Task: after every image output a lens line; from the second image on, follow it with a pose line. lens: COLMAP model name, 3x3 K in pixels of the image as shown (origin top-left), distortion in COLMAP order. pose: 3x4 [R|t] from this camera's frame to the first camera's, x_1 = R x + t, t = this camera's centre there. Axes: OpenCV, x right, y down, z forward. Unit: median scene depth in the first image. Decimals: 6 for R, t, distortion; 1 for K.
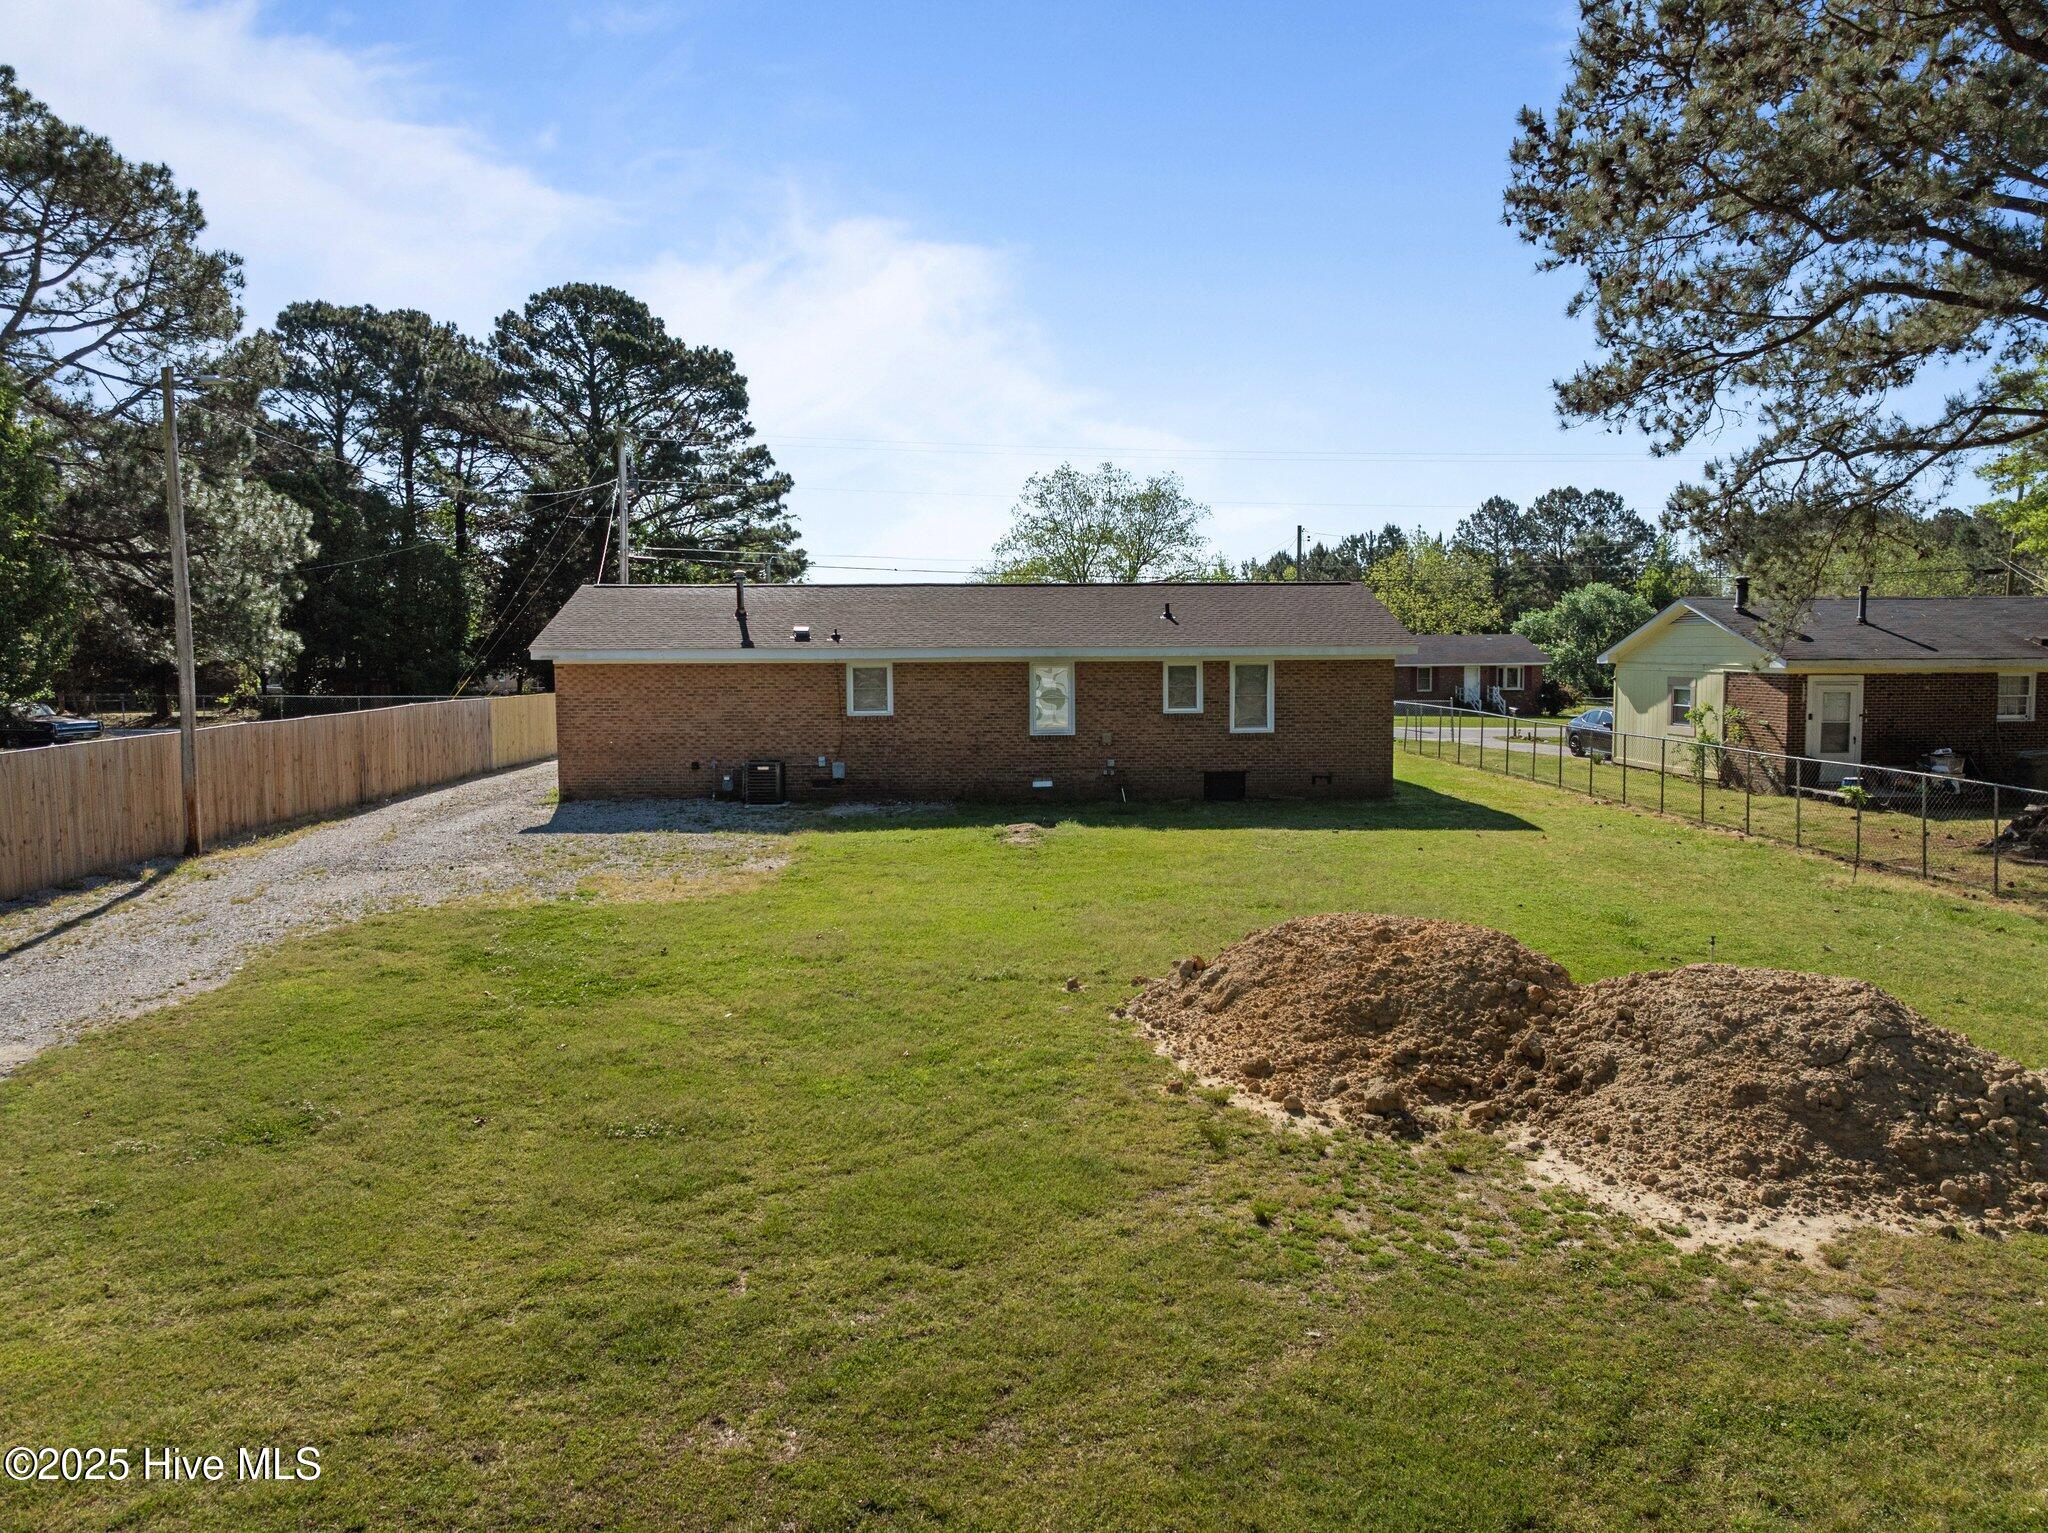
lens RADIAL K [[1431.5, 0, 1025.7], [0, 1431.5, 761.3], [0, 0, 1]] dist [-0.036000, -0.002767]
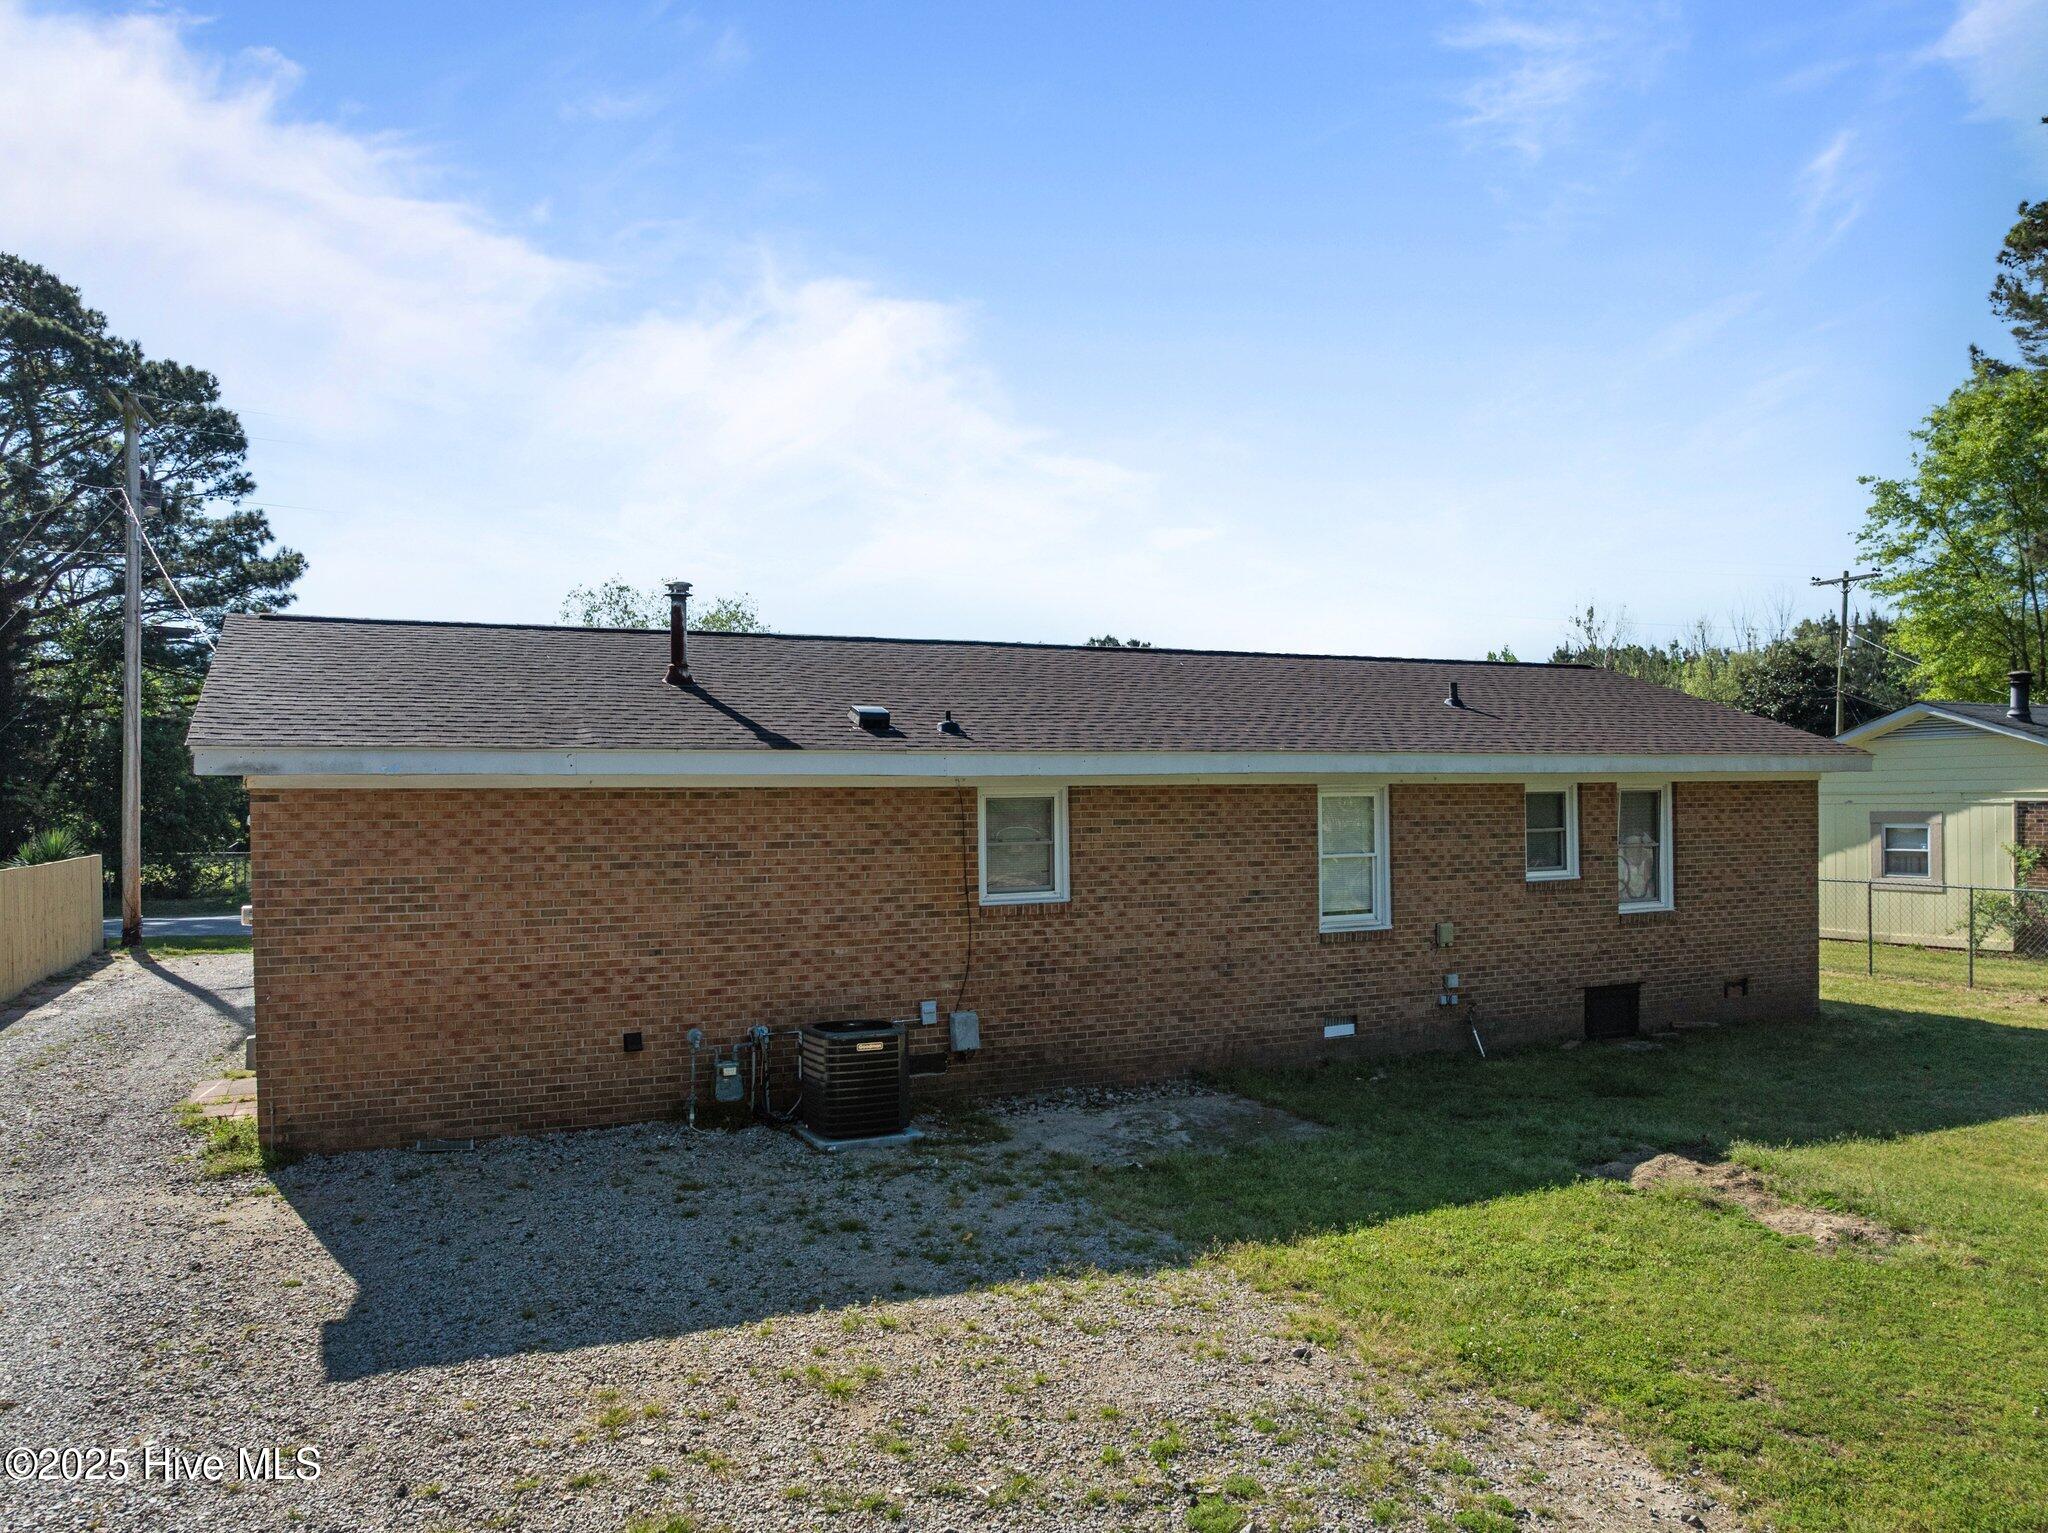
lens RADIAL K [[1459.8, 0, 1022.0], [0, 1459.8, 781.9], [0, 0, 1]] dist [-0.012158, 0.001986]
pose [[0.927591, -0.000371, 0.373597, -0.281046], [0.036134, 0.995400, -0.088728, -0.029220], [-0.371846, 0.095803, 0.923338, 0.571676]]
